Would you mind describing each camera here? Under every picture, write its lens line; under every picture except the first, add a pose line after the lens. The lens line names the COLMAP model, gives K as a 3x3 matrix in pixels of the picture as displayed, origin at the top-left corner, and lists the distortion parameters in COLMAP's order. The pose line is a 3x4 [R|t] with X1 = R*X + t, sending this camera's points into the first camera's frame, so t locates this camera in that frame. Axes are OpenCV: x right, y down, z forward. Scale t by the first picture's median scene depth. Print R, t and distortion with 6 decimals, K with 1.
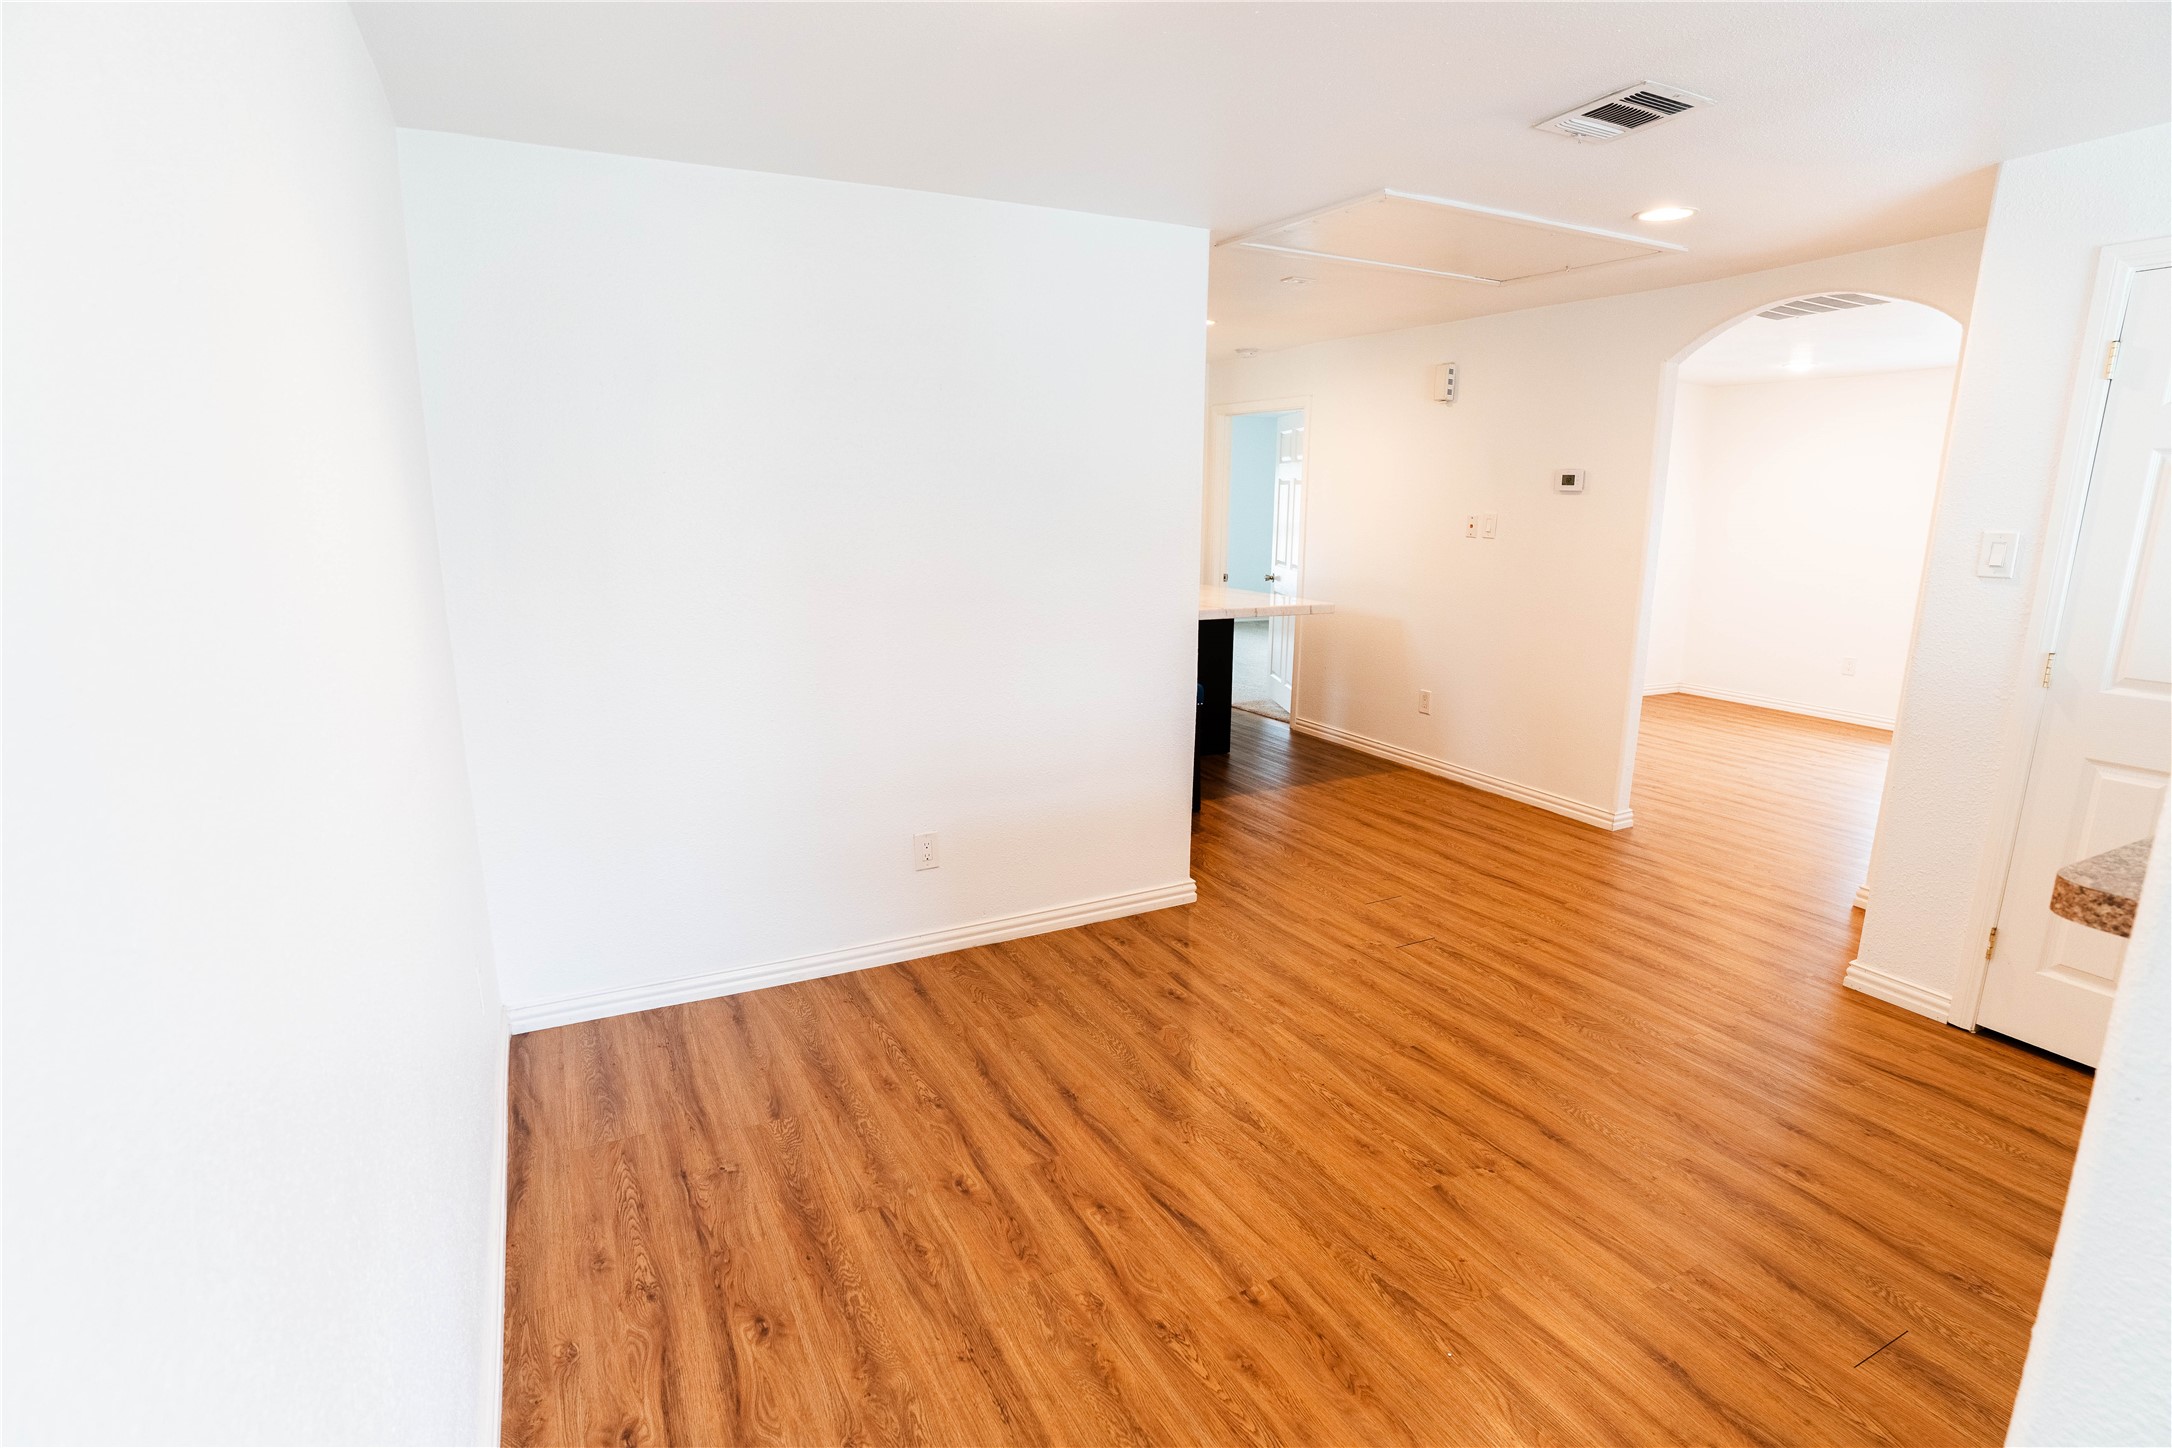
lens RADIAL K [[1068.0, 0, 1089.2], [0, 1068.0, 714.0], [0, 0, 1]] dist [0.000225, 0.000784]
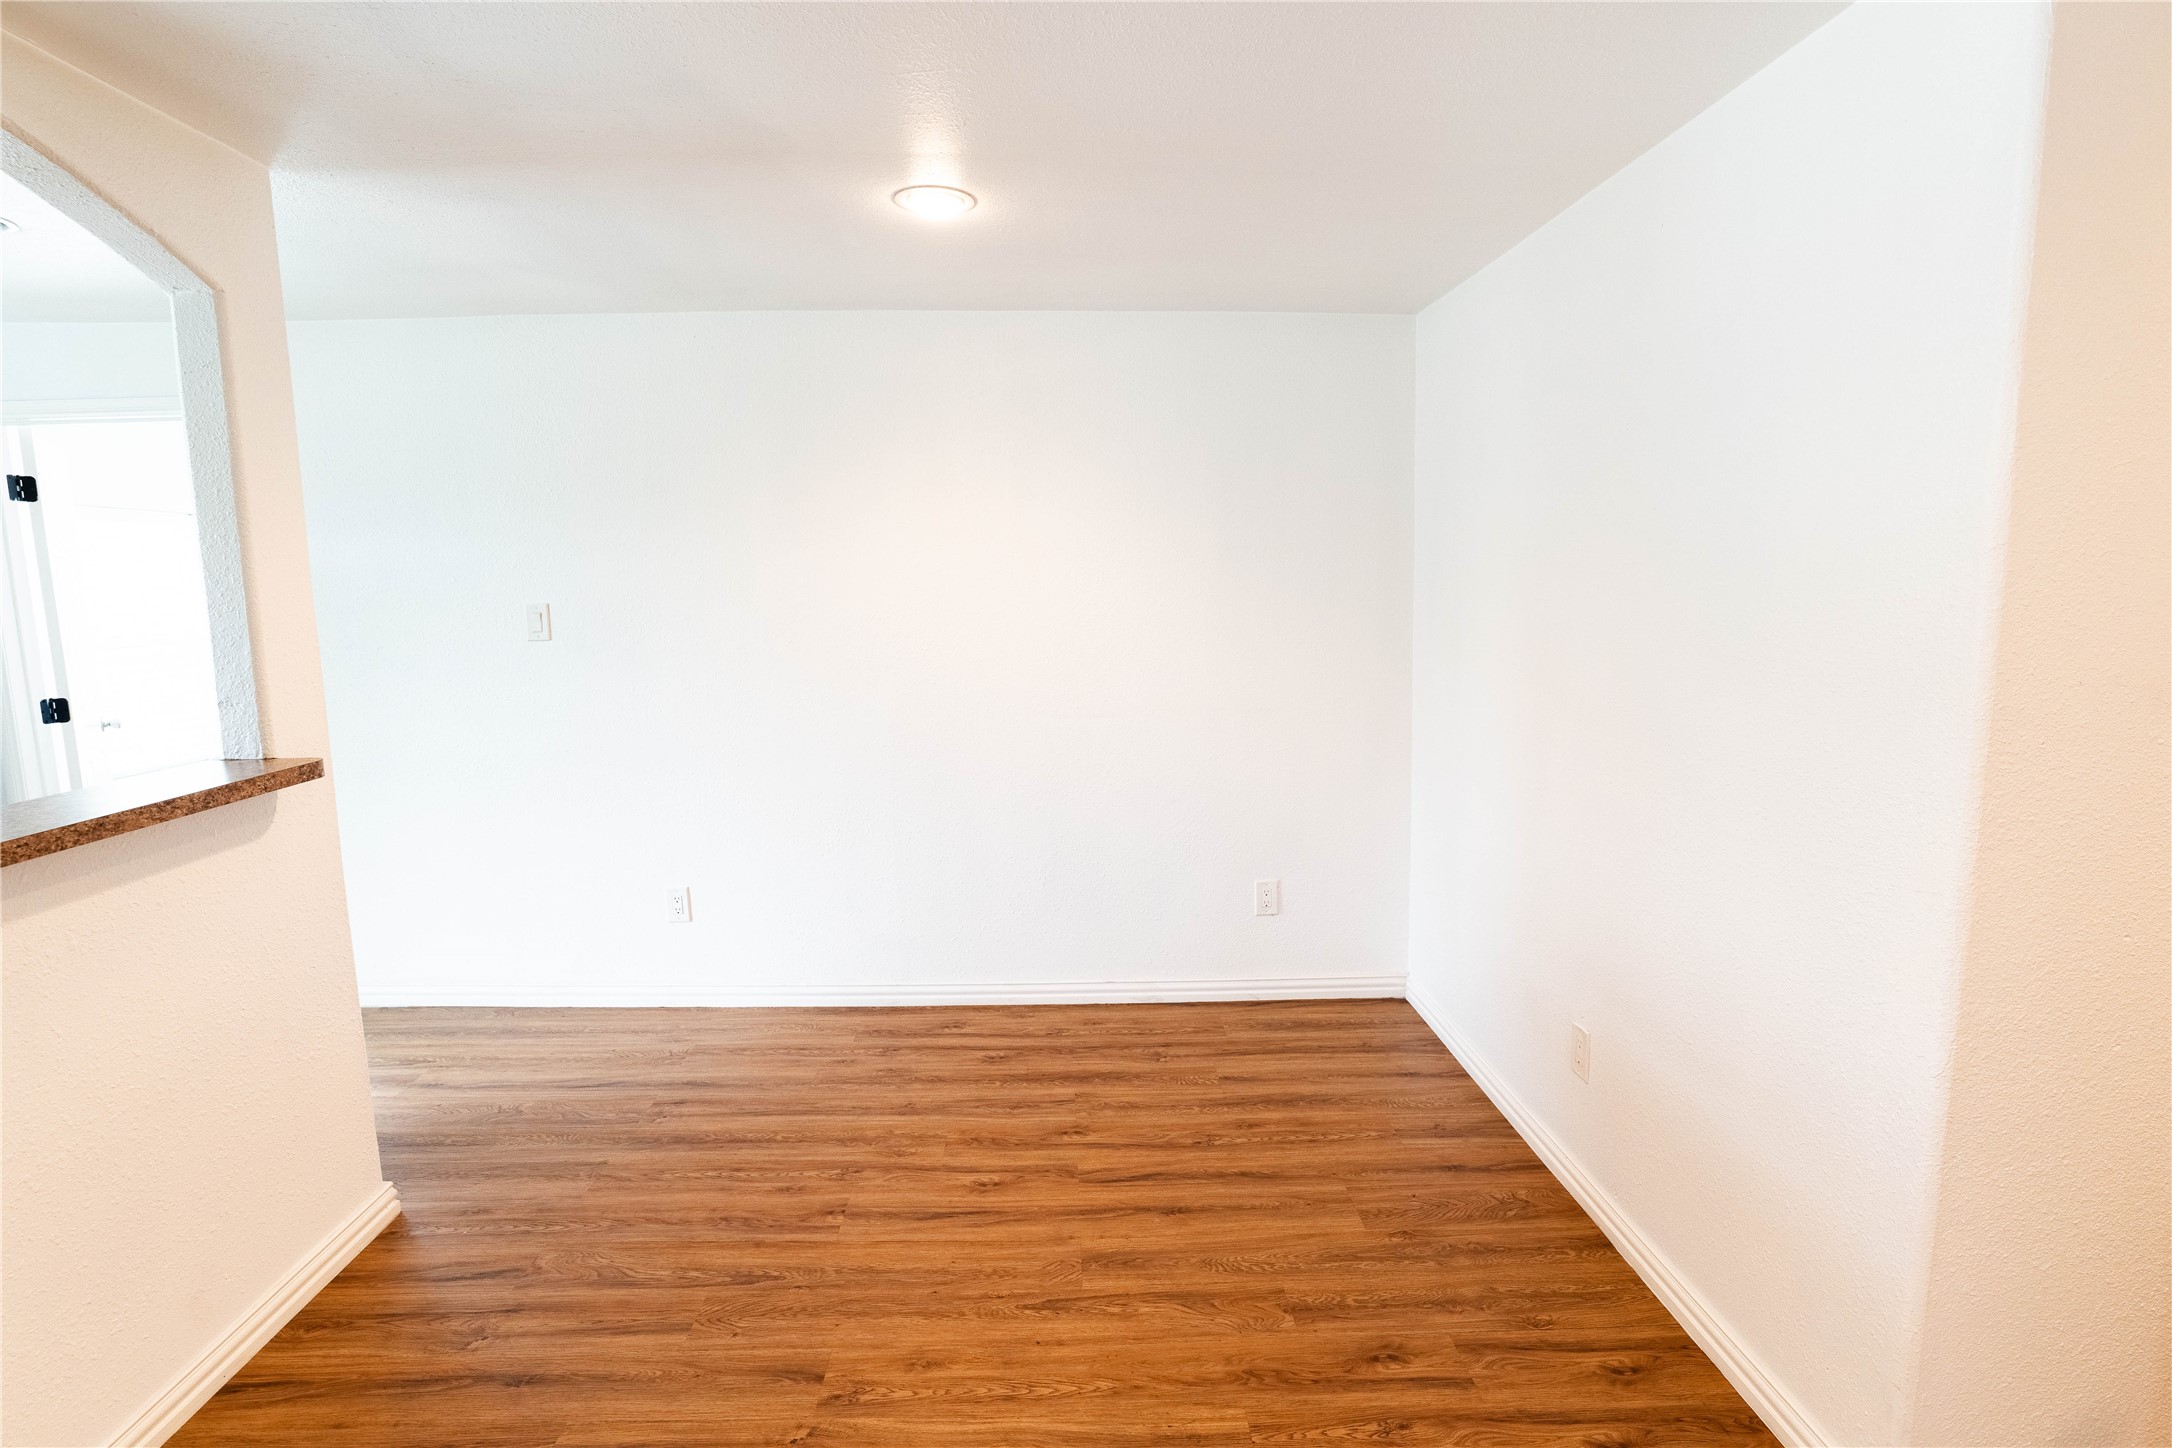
lens RADIAL K [[1068.0, 0, 1082.1], [0, 1068.0, 728.8], [0, 0, 1]] dist [0.000225, 0.000784]
pose [[-0.431795, 0.112591, -0.894917, 1.011154], [-0.160974, 0.966630, 0.199282, -0.282222], [0.887491, 0.230108, -0.399261, 1.512514]]
